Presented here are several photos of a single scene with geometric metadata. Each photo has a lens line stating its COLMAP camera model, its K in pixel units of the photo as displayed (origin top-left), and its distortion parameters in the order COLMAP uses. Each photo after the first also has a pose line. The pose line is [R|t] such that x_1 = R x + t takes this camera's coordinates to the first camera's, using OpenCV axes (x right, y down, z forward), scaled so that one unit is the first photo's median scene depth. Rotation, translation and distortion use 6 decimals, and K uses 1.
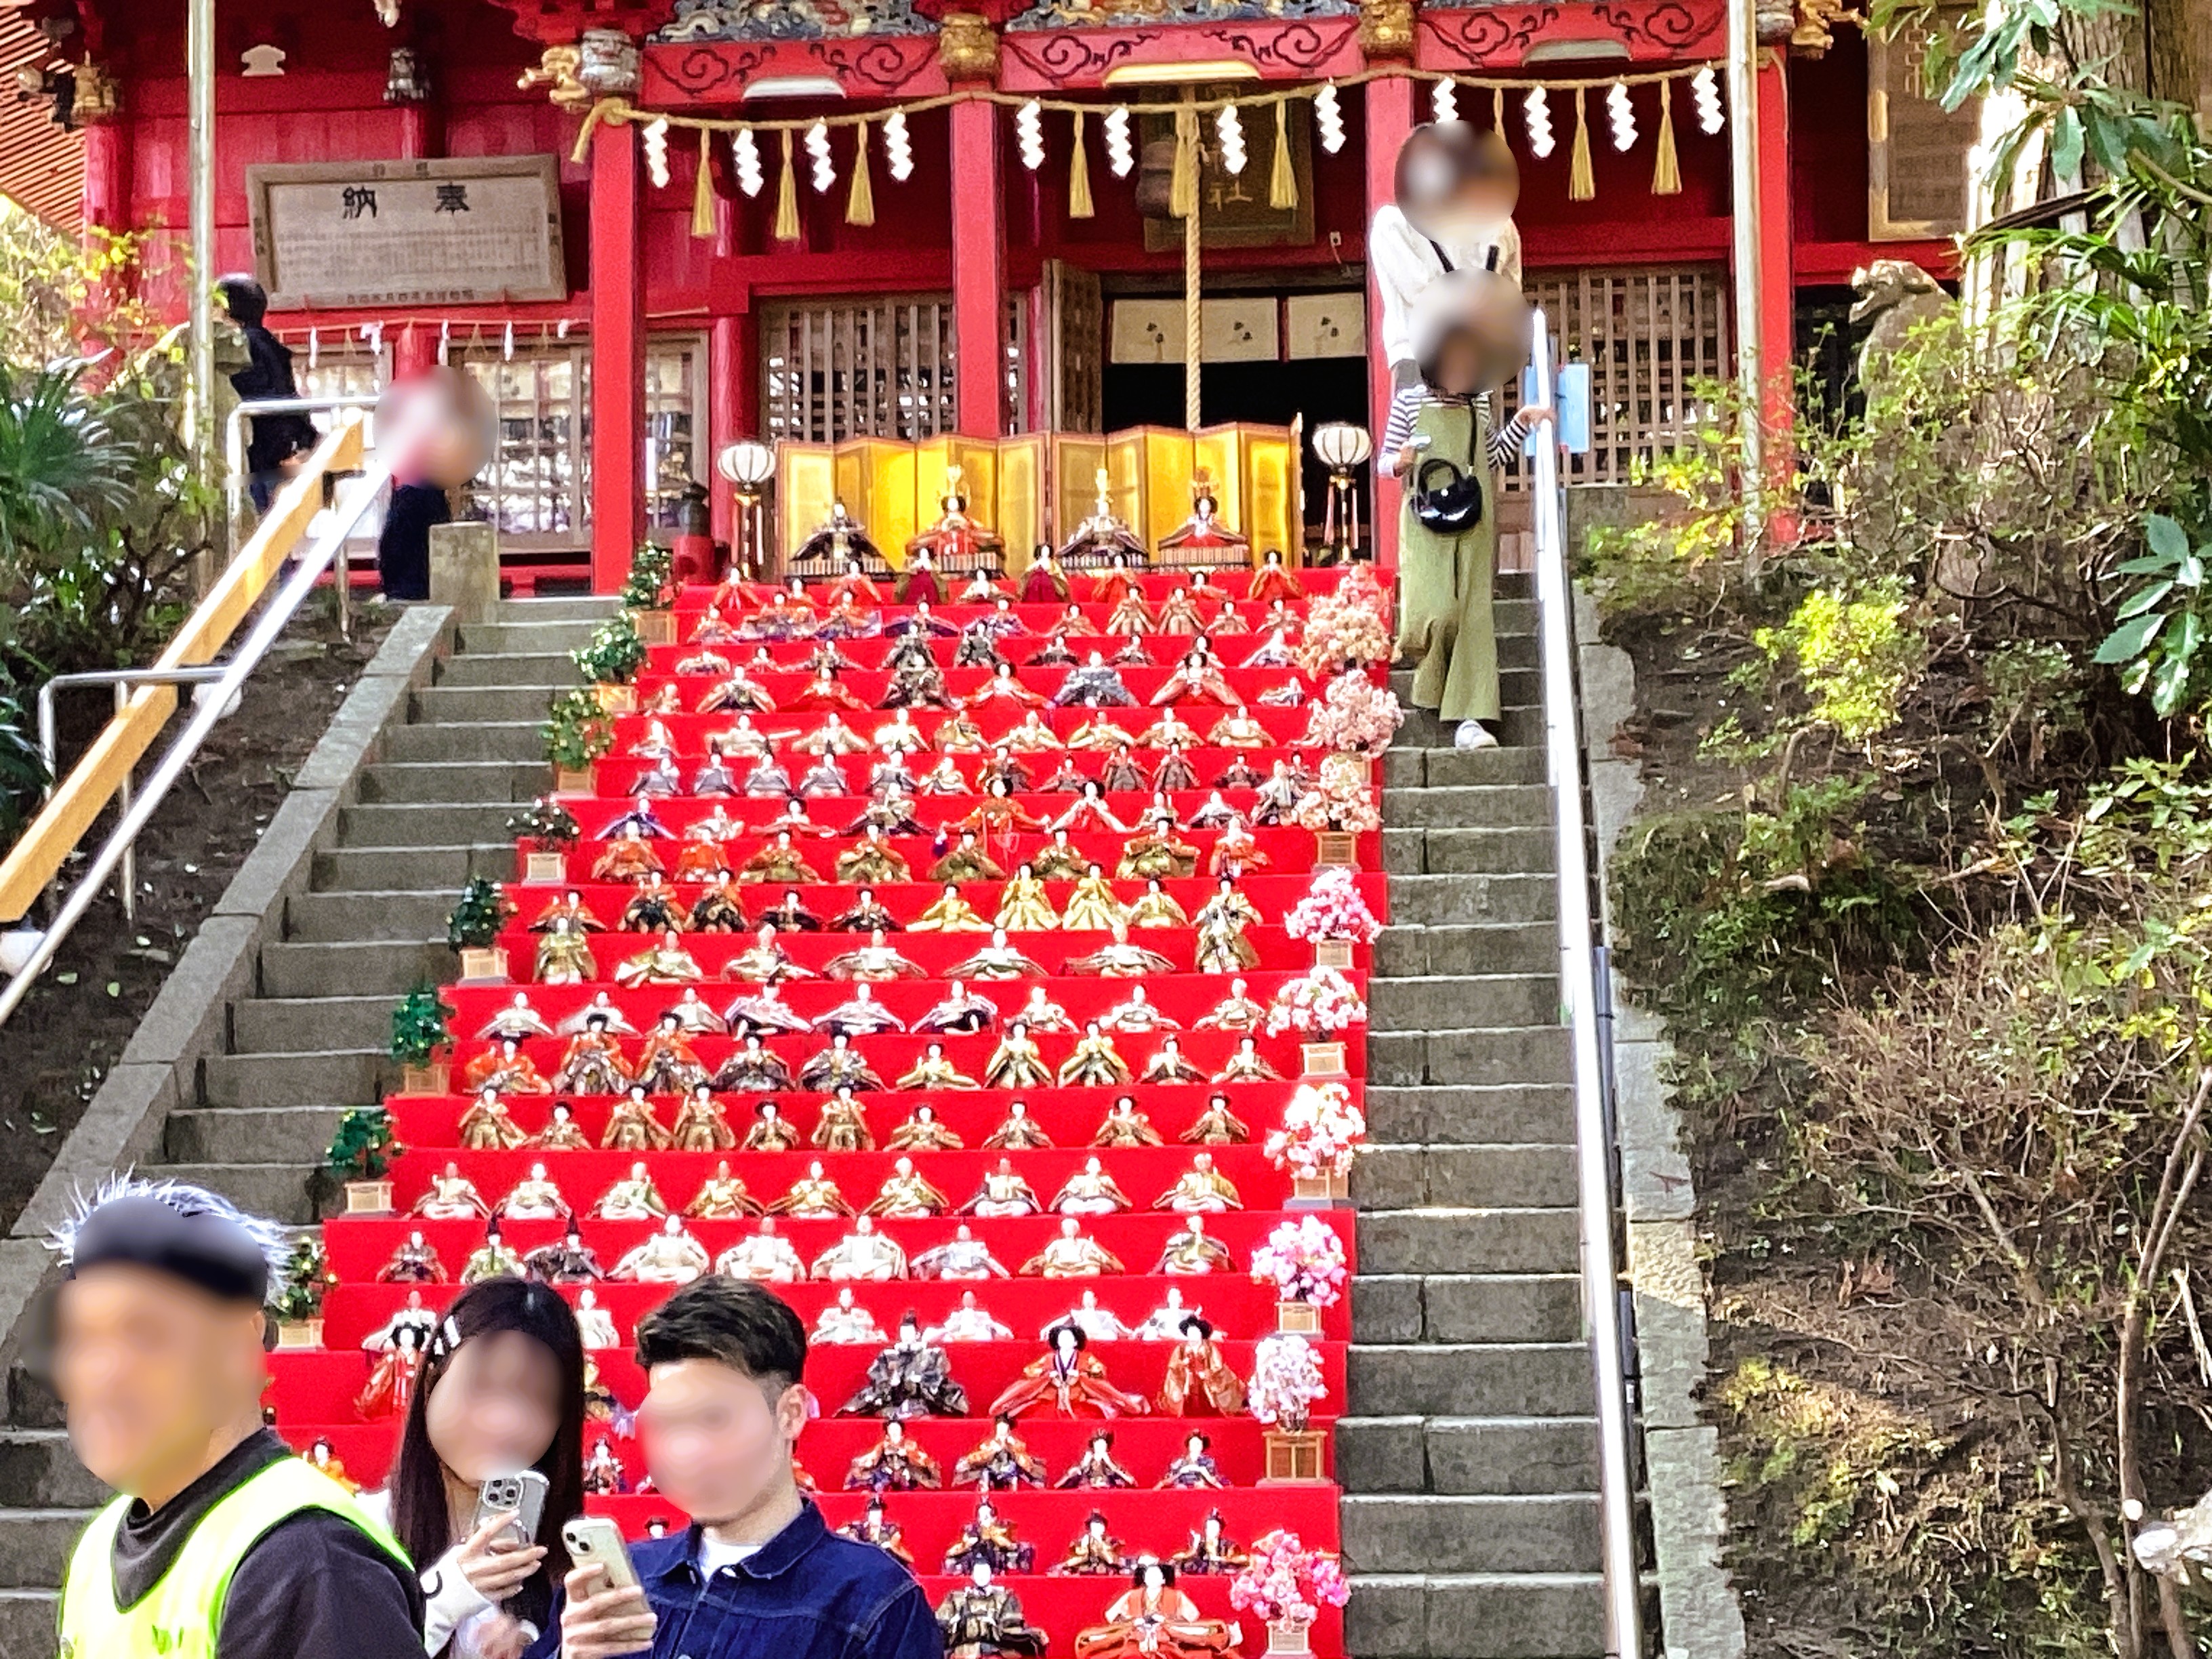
lens RADIAL K [[4278.5, 0, 1106.9], [0, 4278.5, 828.6], [0, 0, 1]] dist [0.089989, 0.000000]
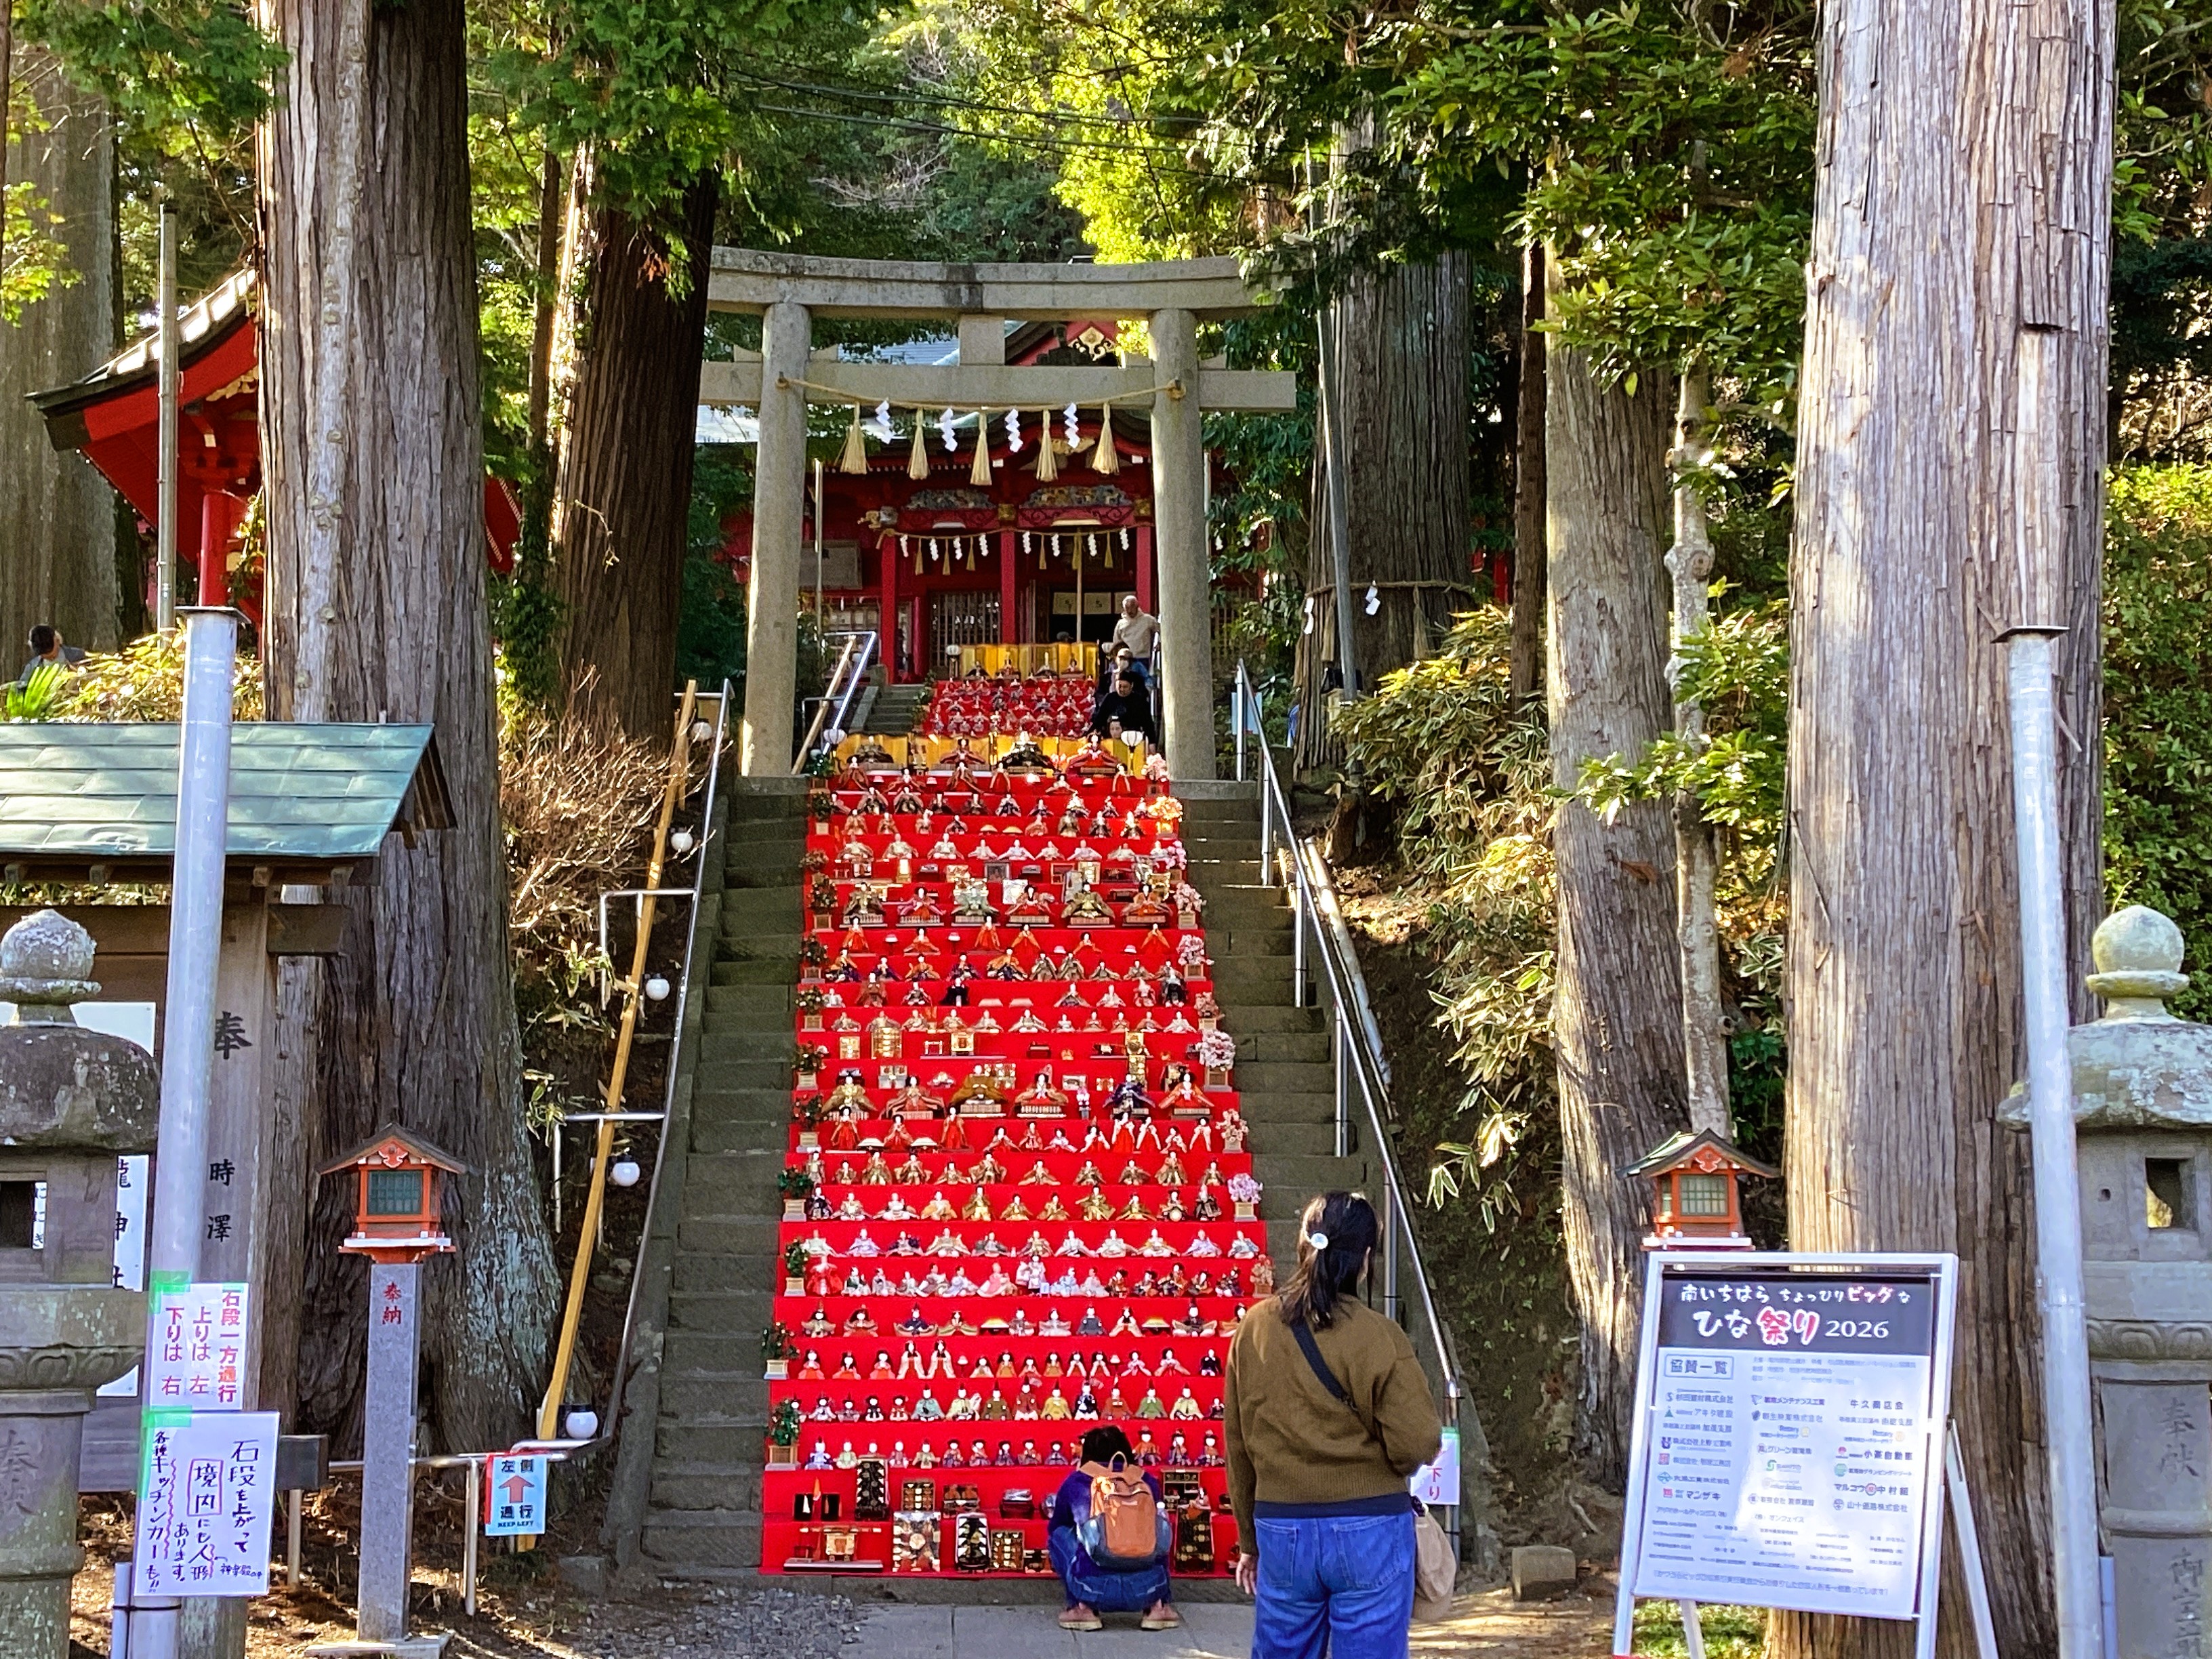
lens RADIAL K [[3007.5, 0, 1107.7], [0, 3007.5, 835.3], [0, 0, 1]] dist [0.095005, 0.000000]
pose [[0.999714, 0.016740, 0.017070, 0.006770], [-0.016390, 0.999656, -0.020453, 0.090001], [-0.017407, 0.020167, 0.999645, -1.142614]]
